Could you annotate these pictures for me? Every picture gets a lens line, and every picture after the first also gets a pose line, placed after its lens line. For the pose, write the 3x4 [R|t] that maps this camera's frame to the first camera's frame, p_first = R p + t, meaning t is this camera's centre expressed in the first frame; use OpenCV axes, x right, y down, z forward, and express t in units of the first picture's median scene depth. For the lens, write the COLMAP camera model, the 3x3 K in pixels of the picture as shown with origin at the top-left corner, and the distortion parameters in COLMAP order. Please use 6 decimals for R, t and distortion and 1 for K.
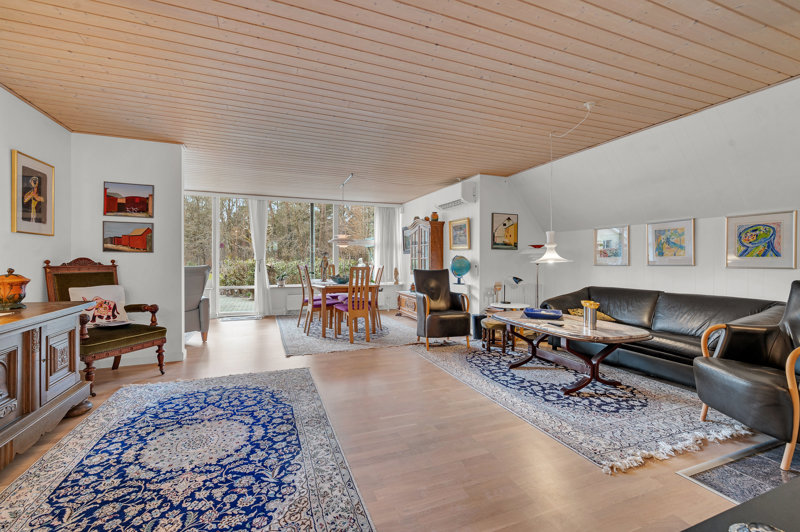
lens RADIAL K [[347.8, 0, 401.0], [0, 347.8, 263.1], [0, 0, 1]] dist [0.000624, -0.000089]
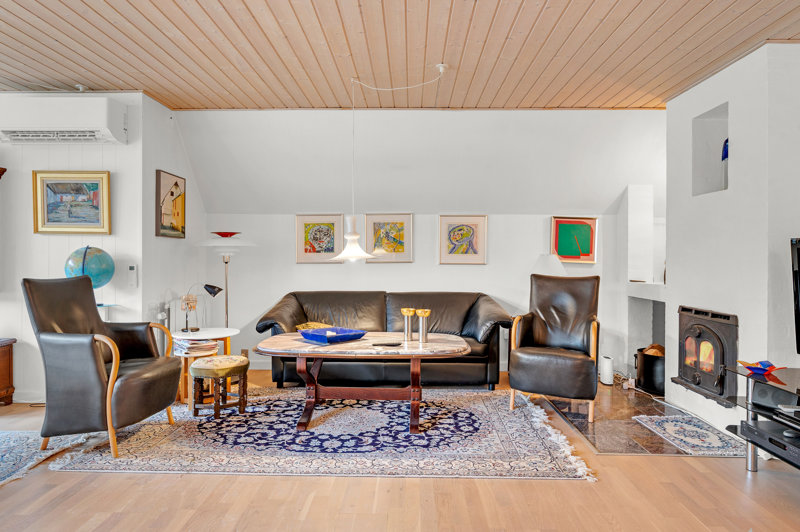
lens RADIAL K [[501.8, 0, 400.3], [0, 501.8, 262.4], [0, 0, 1]] dist [-0.002386, -0.000246]
pose [[0.387964, -0.011545, 0.921602, -0.475689], [0.003952, 0.999933, 0.010863, -0.008447], [-0.921666, -0.000572, 0.387984, 0.515608]]
